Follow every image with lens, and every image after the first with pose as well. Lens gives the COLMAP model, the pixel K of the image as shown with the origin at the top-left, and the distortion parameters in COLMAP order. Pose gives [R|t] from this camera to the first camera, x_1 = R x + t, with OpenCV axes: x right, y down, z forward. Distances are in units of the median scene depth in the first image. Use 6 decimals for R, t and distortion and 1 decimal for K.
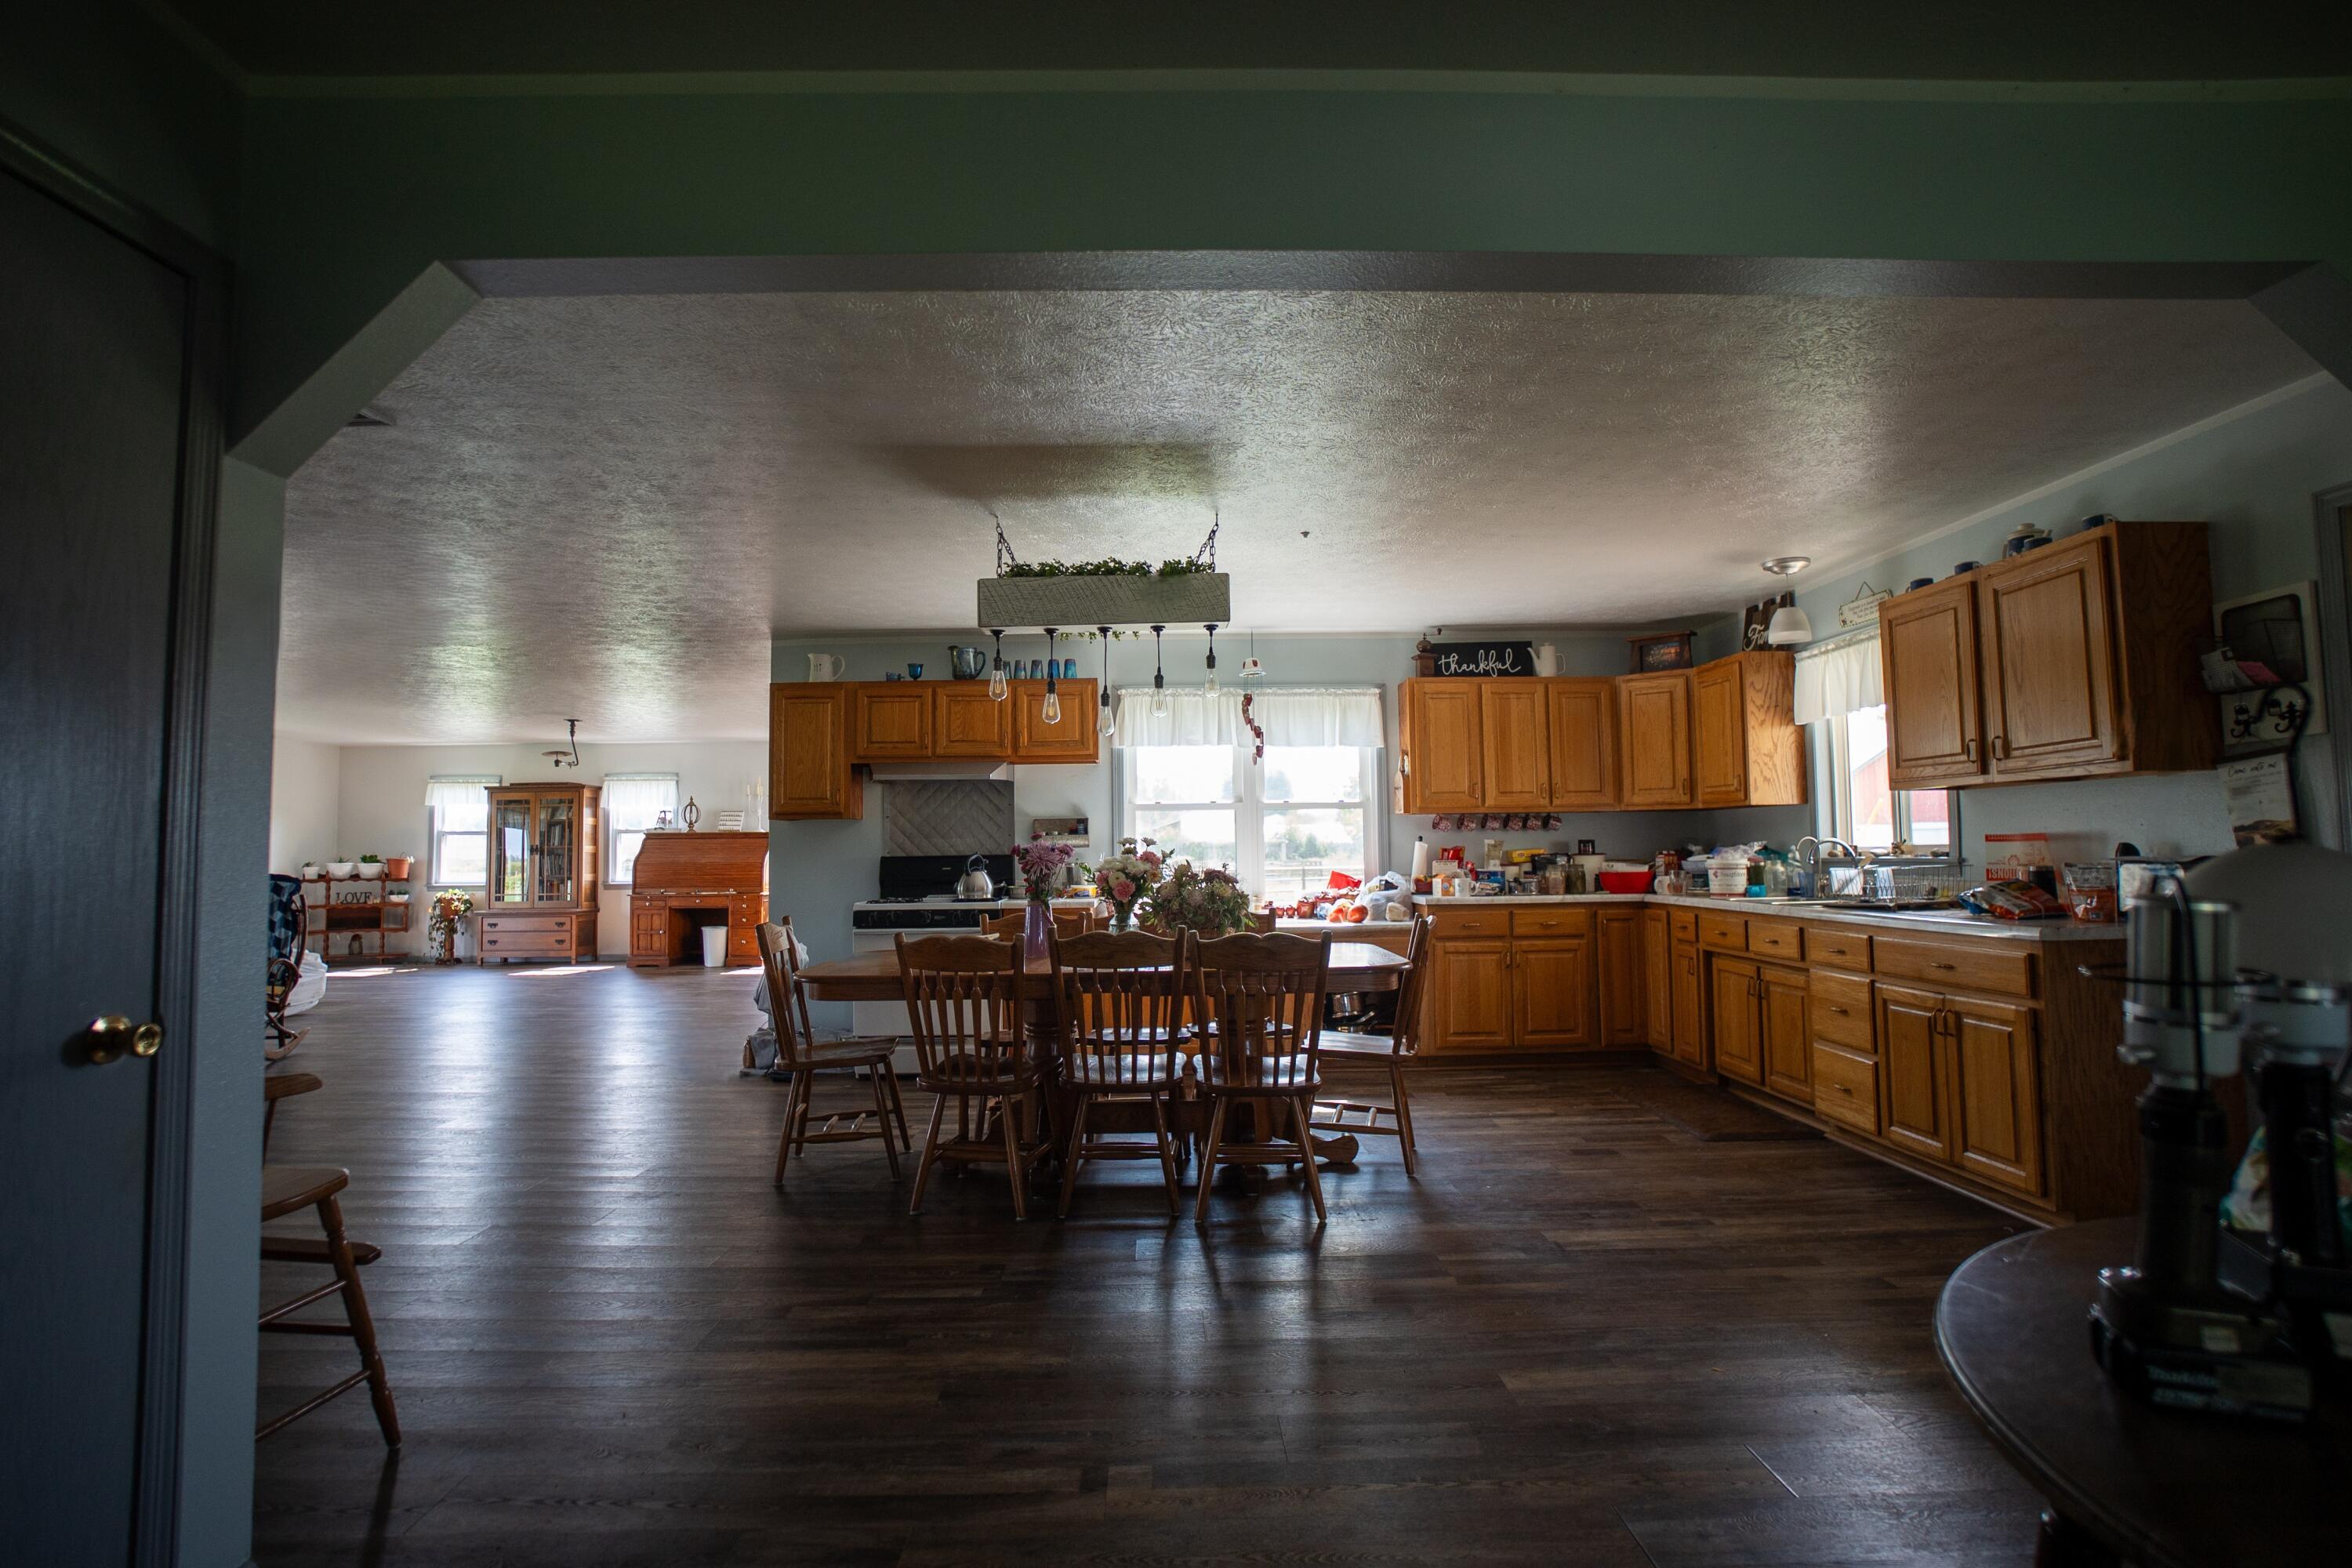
lens RADIAL K [[1132.5, 0, 1180.4], [0, 1132.5, 782.7], [0, 0, 1]] dist [-0.015537, 0.000244]
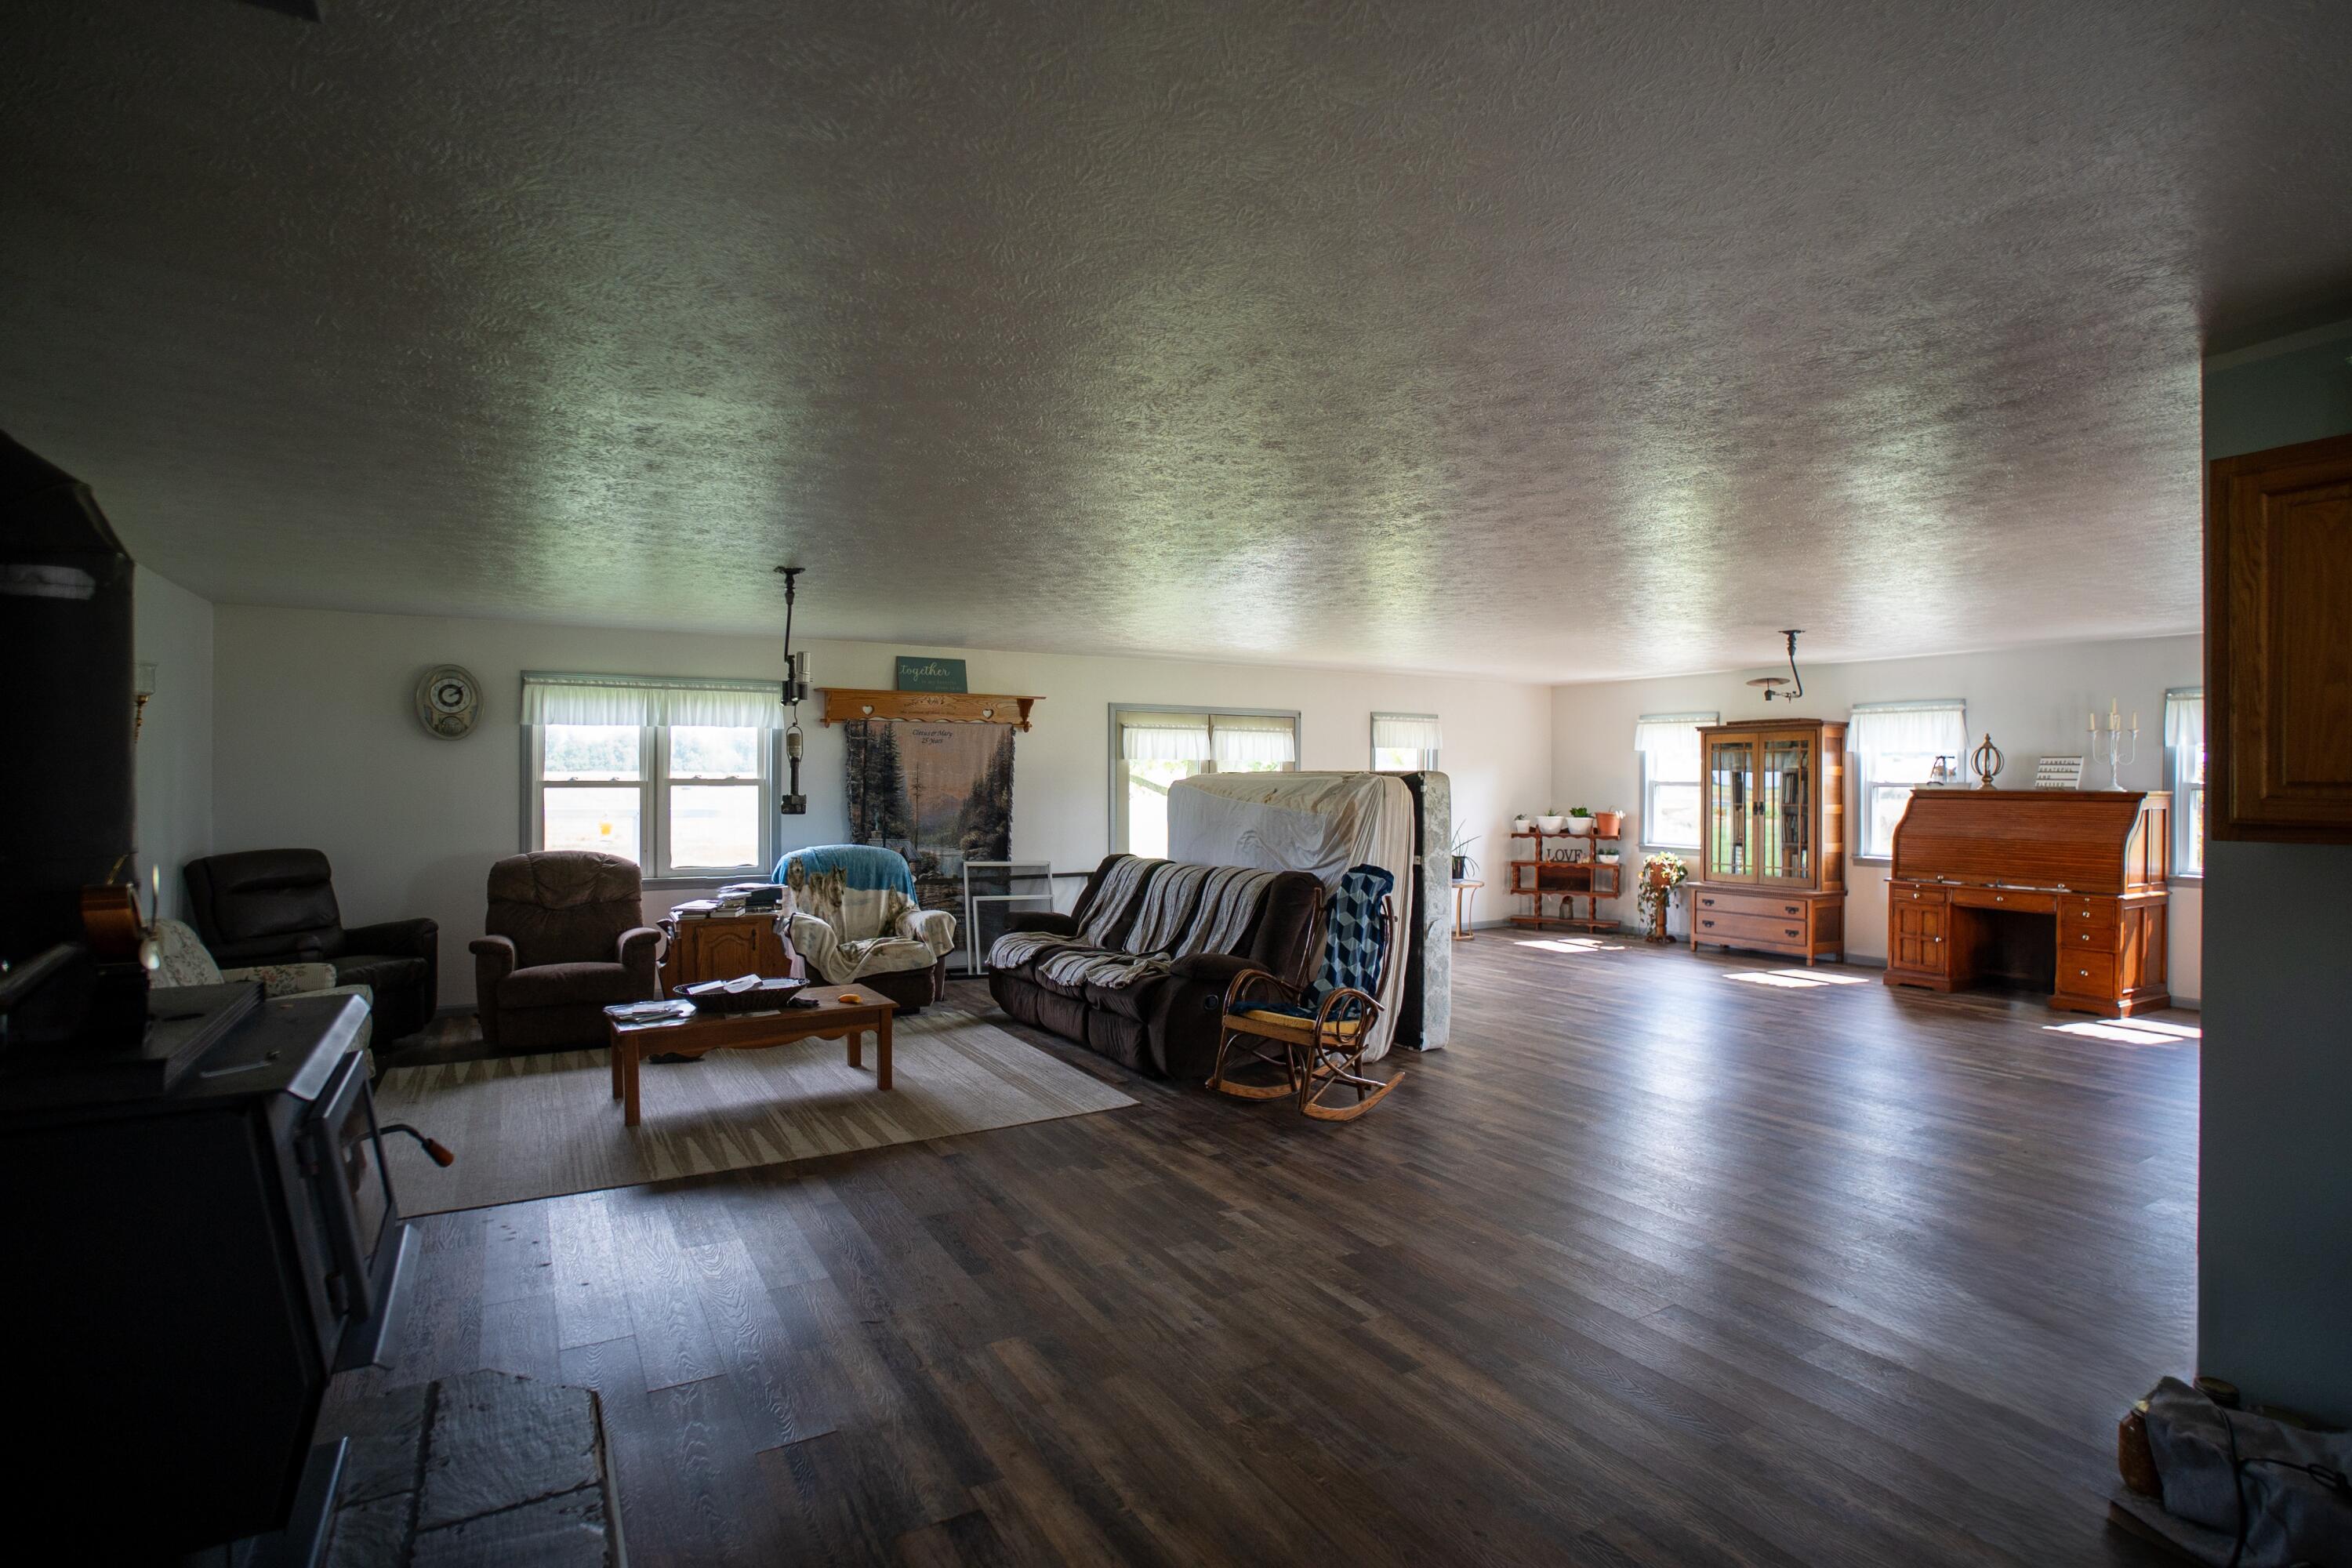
lens RADIAL K [[1132.5, 0, 1179.8], [0, 1132.5, 787.3], [0, 0, 1]] dist [-0.015537, 0.000244]
pose [[0.509315, 0.021758, -0.860305, -0.116671], [0.039600, 0.998029, 0.048685, -0.007498], [0.859668, -0.058864, 0.507450, 0.278421]]
